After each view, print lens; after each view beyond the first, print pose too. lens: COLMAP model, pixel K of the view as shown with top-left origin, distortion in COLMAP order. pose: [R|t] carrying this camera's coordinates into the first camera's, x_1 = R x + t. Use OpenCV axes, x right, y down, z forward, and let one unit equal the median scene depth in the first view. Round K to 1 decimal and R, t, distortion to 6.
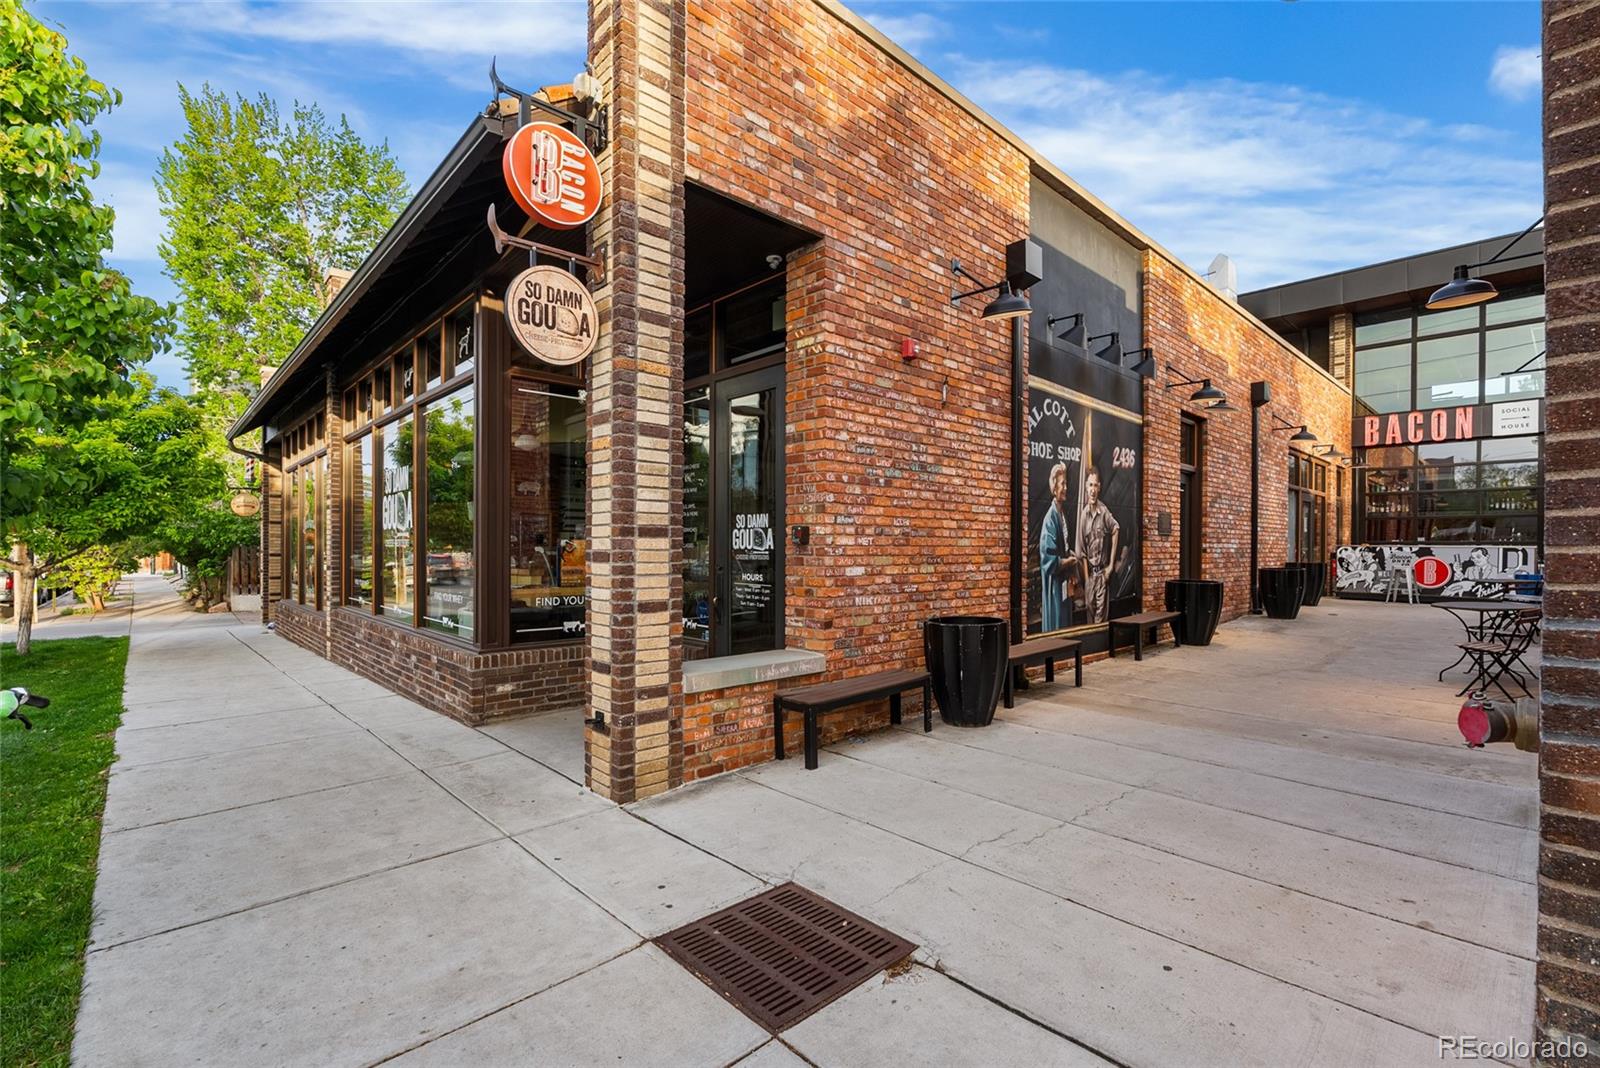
lens RADIAL K [[706.0, 0, 793.9], [0, 706.0, 543.3], [0, 0, 1]] dist [-0.002274, -0.000118]
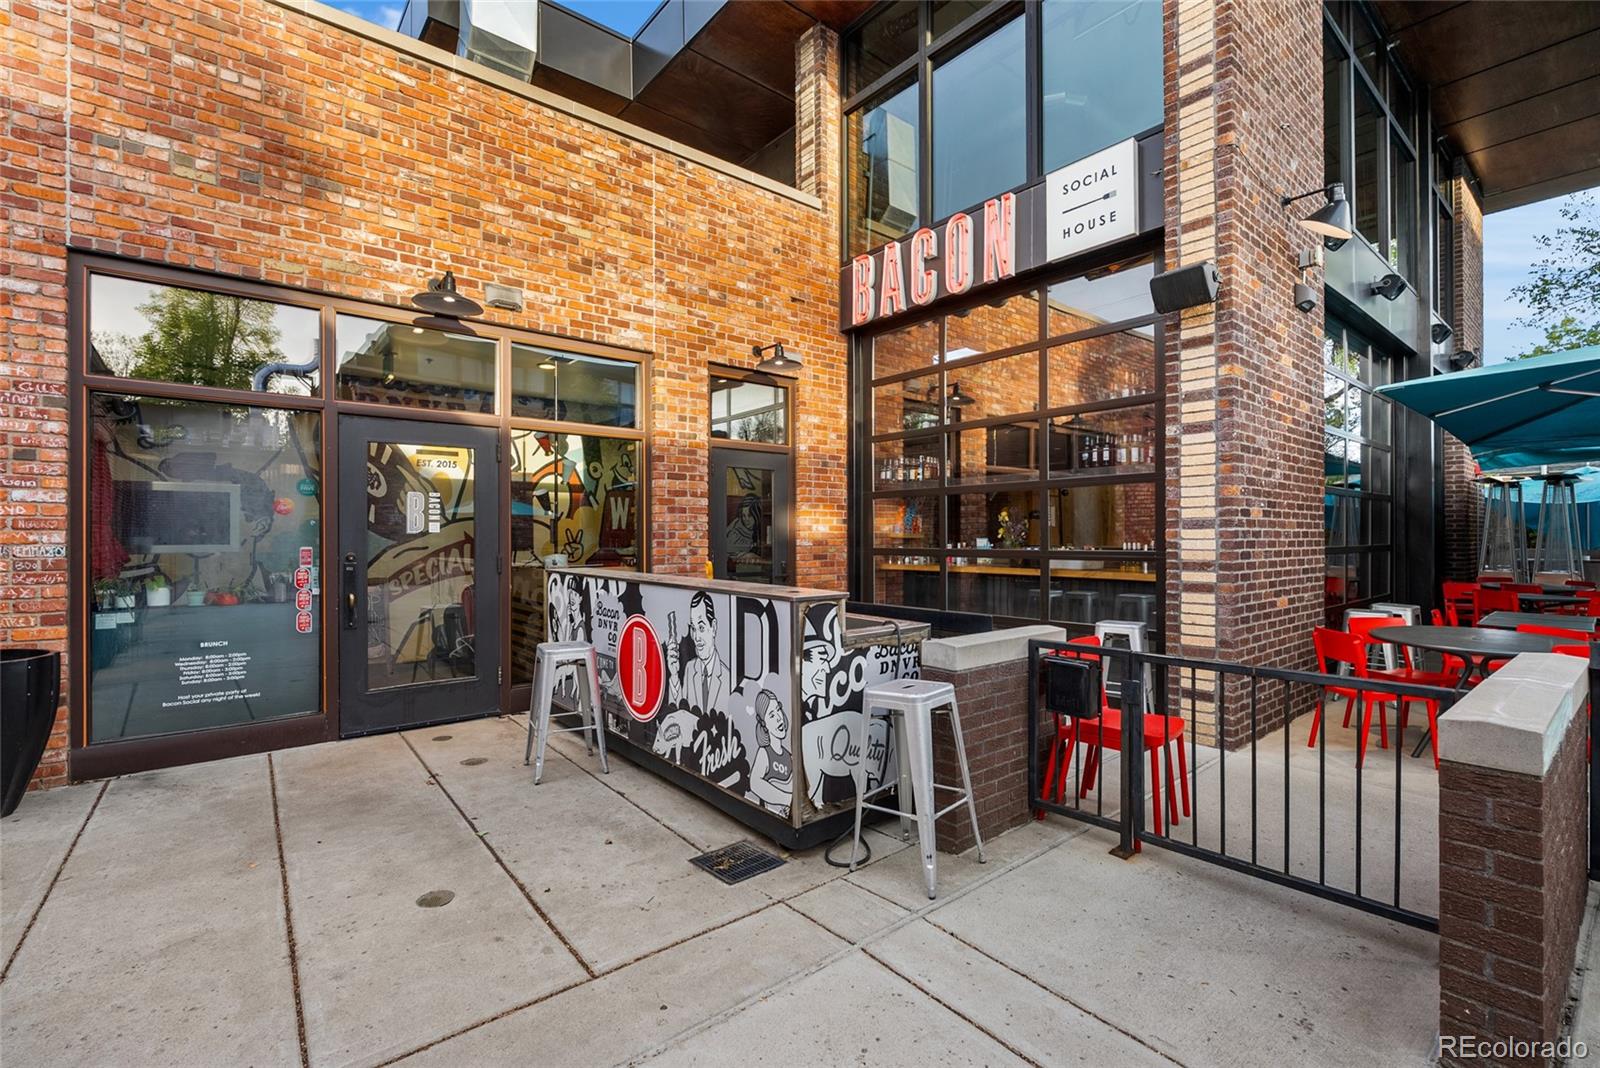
lens RADIAL K [[706.0, 0, 806.9], [0, 706.0, 531.4], [0, 0, 1]] dist [-0.002274, -0.000118]
pose [[0.998106, -0.003940, -0.061387, 1.011846], [0.003413, 0.999956, -0.008687, -0.014190], [0.061419, 0.008461, 0.998076, 0.720431]]
